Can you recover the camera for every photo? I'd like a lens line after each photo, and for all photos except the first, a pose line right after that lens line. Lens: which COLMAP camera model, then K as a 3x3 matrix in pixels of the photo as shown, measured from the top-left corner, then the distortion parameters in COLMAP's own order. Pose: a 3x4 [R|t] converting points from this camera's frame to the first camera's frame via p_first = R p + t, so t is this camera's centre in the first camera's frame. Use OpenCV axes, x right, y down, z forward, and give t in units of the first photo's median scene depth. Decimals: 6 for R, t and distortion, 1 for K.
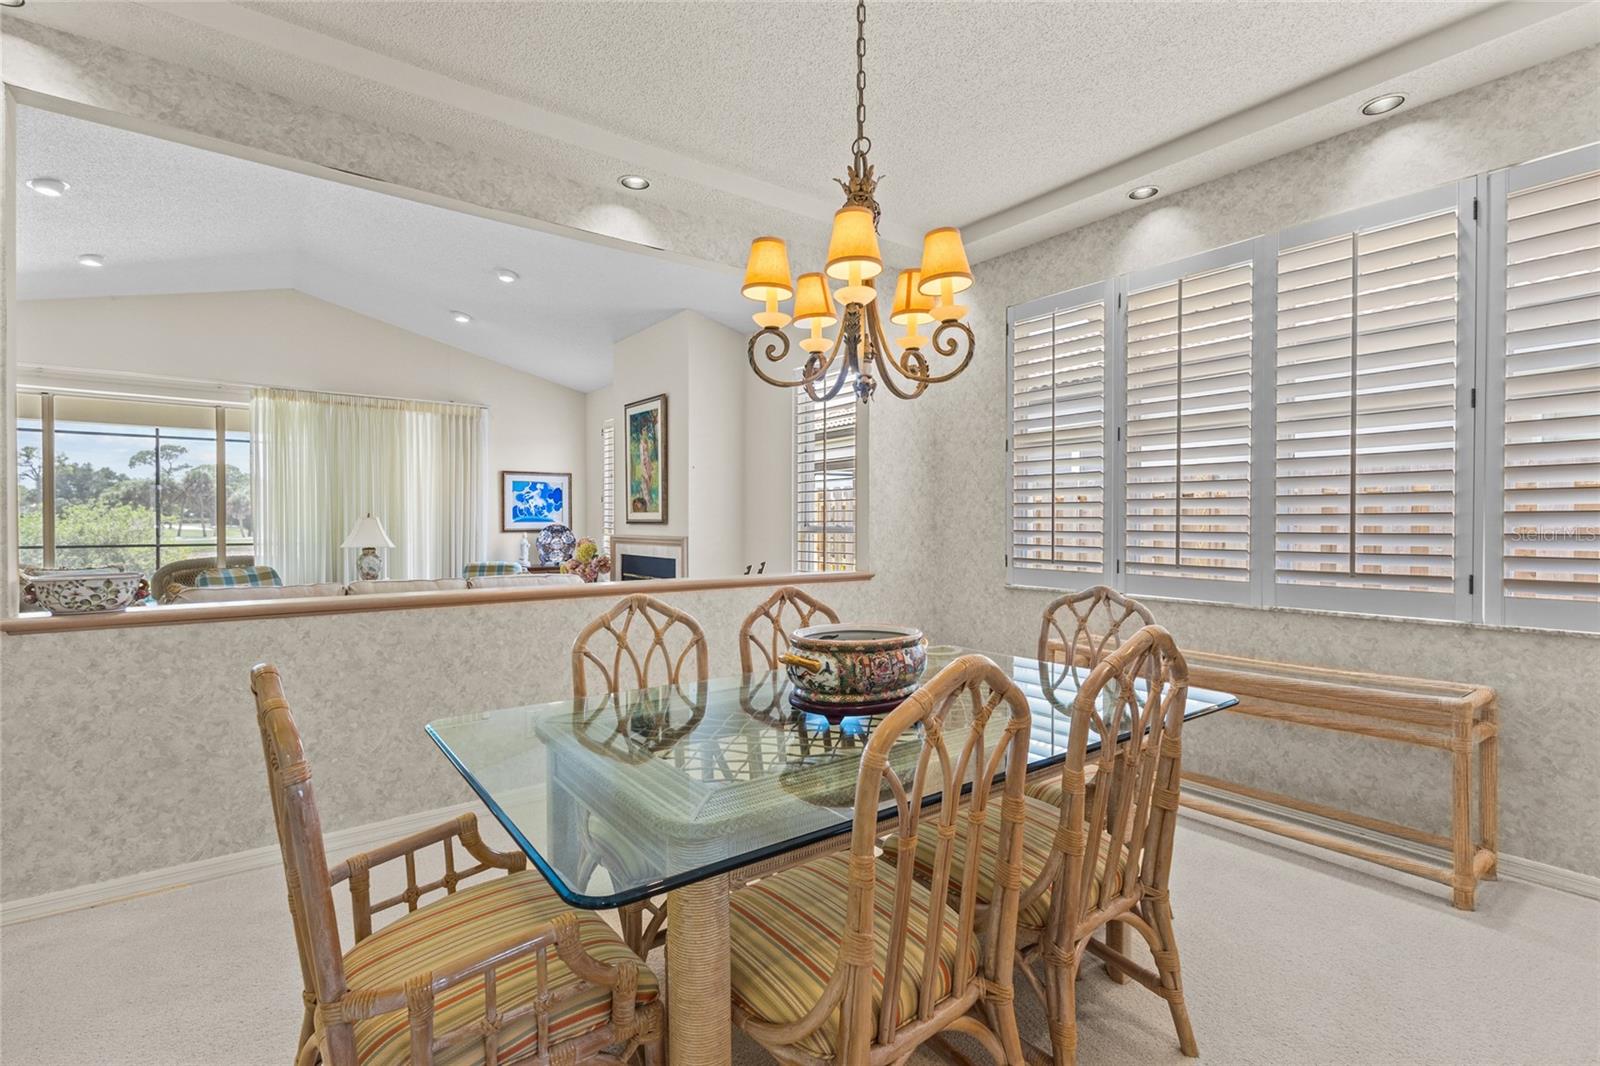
lens RADIAL K [[737.5, 0, 801.3], [0, 737.5, 533.2], [0, 0, 1]] dist [0.001881, 0.001320]
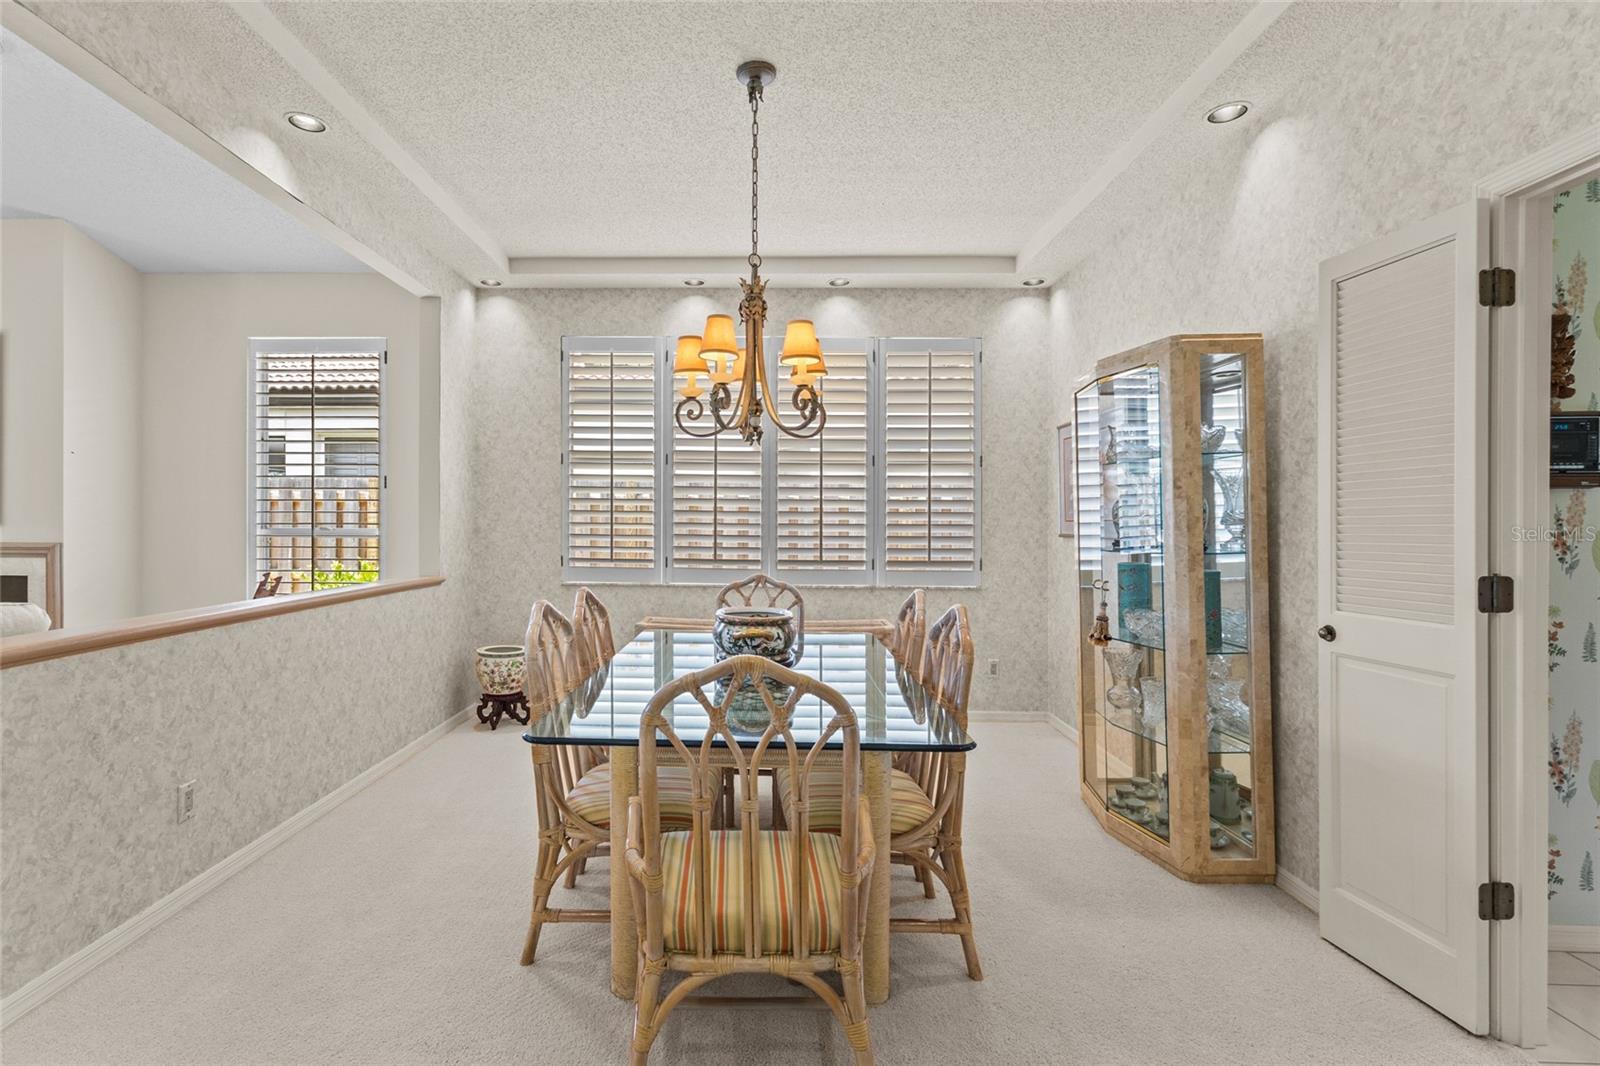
lens RADIAL K [[737.5, 0, 765.9], [0, 737.5, 529.3], [0, 0, 1]] dist [0.001881, 0.001320]
pose [[0.625314, 0.000410, 0.780373, -0.369264], [0.002431, 0.999994, -0.002474, -0.006501], [-0.780370, 0.003445, 0.625309, 0.046074]]
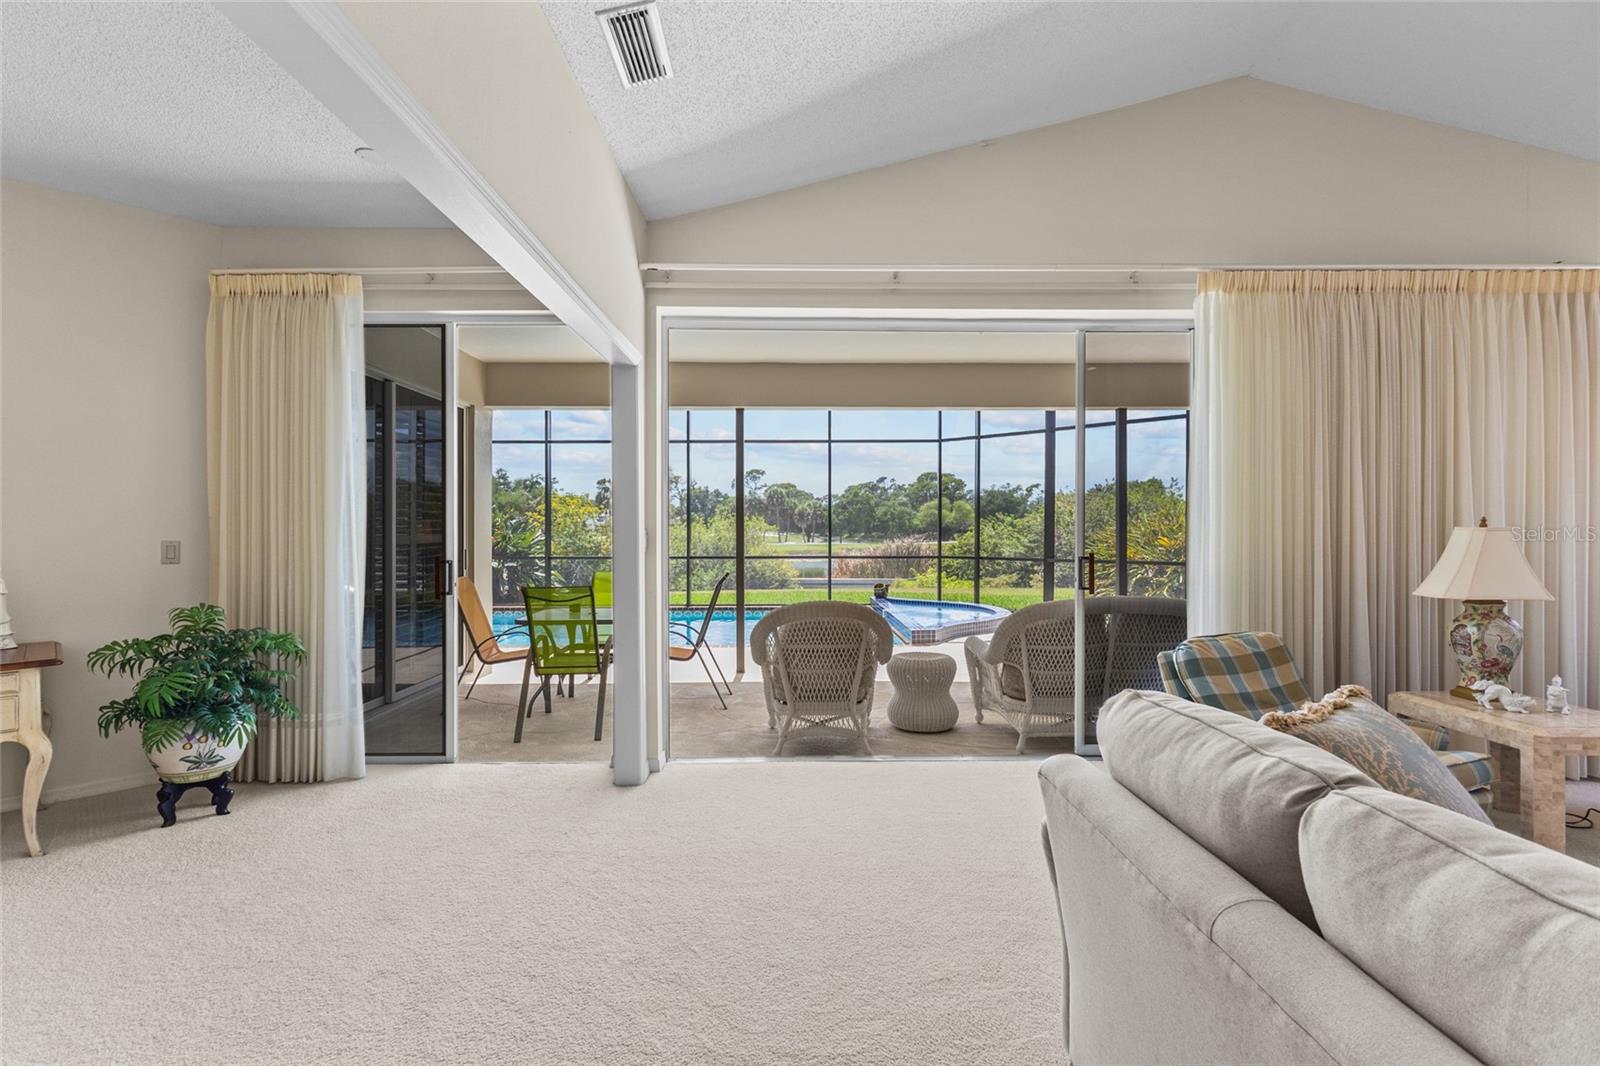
lens RADIAL K [[737.5, 0, 792.9], [0, 737.5, 526.0], [0, 0, 1]] dist [0.001881, 0.001320]
pose [[0.799193, -0.005774, -0.601047, -0.972083], [-0.005215, 0.999850, -0.016539, -0.020271], [0.601052, 0.016352, 0.799043, 0.635686]]
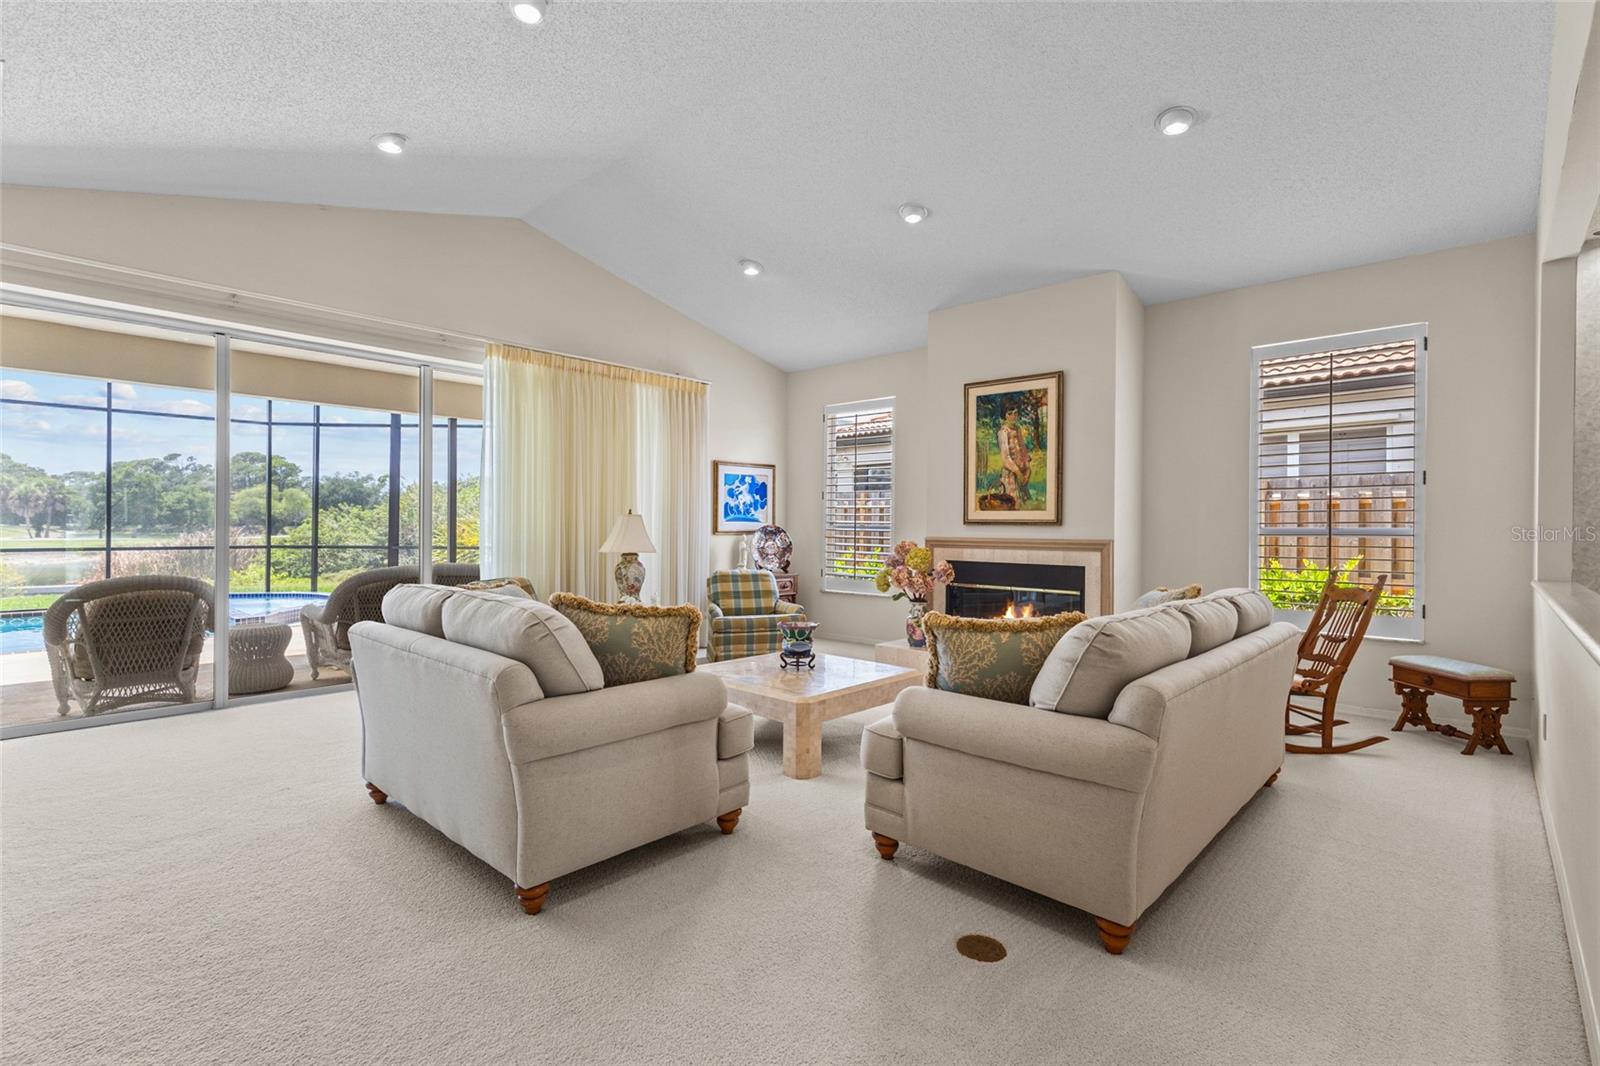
lens RADIAL K [[737.5, 0, 801.2], [0, 737.5, 529.3], [0, 0, 1]] dist [0.001881, 0.001320]
pose [[0.983555, 0.003568, 0.180573, -0.822647], [-0.002190, 0.999967, -0.007829, -0.000383], [-0.180595, 0.007305, 0.983530, 0.290483]]
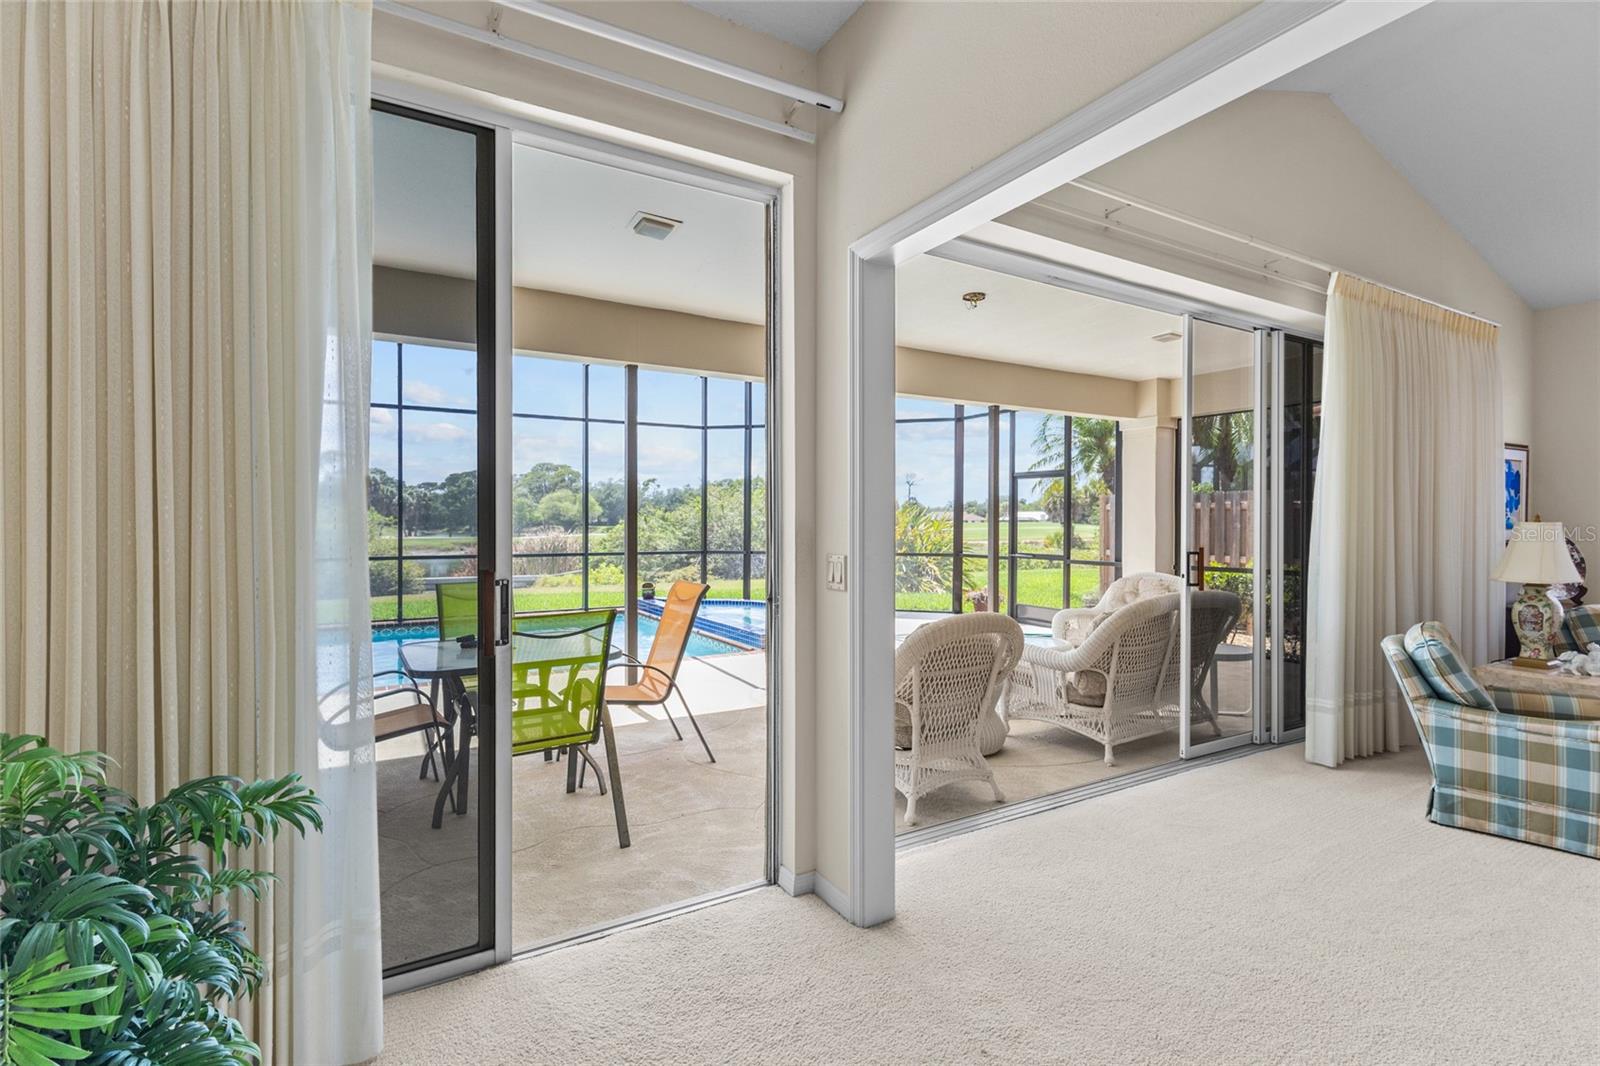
lens RADIAL K [[737.5, 0, 802.8], [0, 737.5, 526.8], [0, 0, 1]] dist [0.001881, 0.001320]
pose [[0.992309, -0.000147, -0.123788, -1.529073], [-0.000794, 0.999971, -0.007548, -0.022484], [0.123785, 0.007588, 0.992280, 0.651528]]
